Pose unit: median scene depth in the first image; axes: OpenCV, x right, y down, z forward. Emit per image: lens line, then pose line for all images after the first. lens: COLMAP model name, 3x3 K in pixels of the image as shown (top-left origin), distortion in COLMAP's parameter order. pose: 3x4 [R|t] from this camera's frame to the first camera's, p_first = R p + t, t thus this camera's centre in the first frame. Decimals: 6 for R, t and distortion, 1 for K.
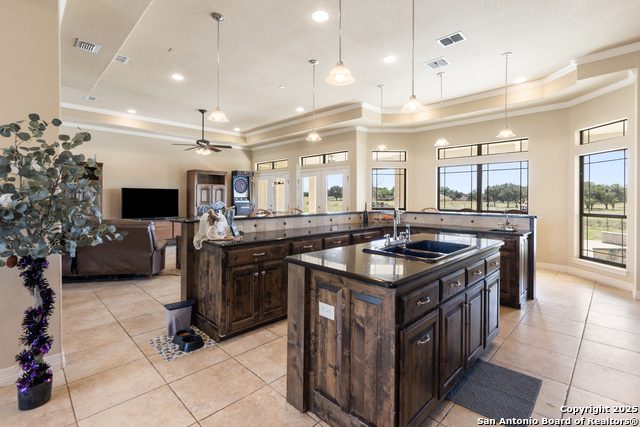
lens RADIAL K [[298.7, 0, 316.8], [0, 298.7, 197.5], [0, 0, 1]] dist [0.002426, 0.000050]
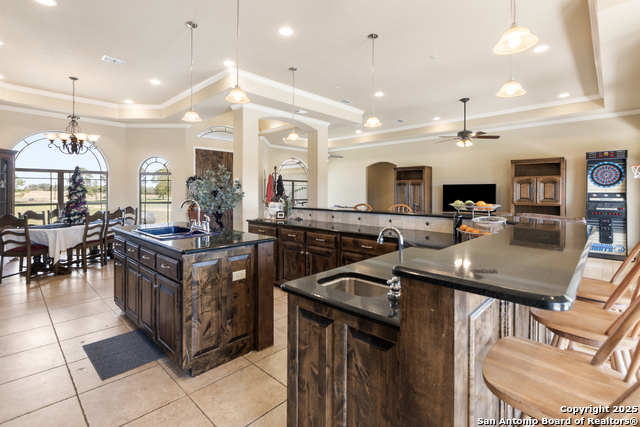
lens RADIAL K [[298.7, 0, 318.3], [0, 298.7, 195.2], [0, 0, 1]] dist [0.002426, 0.000050]
pose [[0.019480, 0.006441, -0.999790, 0.883609], [-0.000904, 0.999979, 0.006425, 0.002951], [0.999810, 0.000779, 0.019485, 0.857890]]
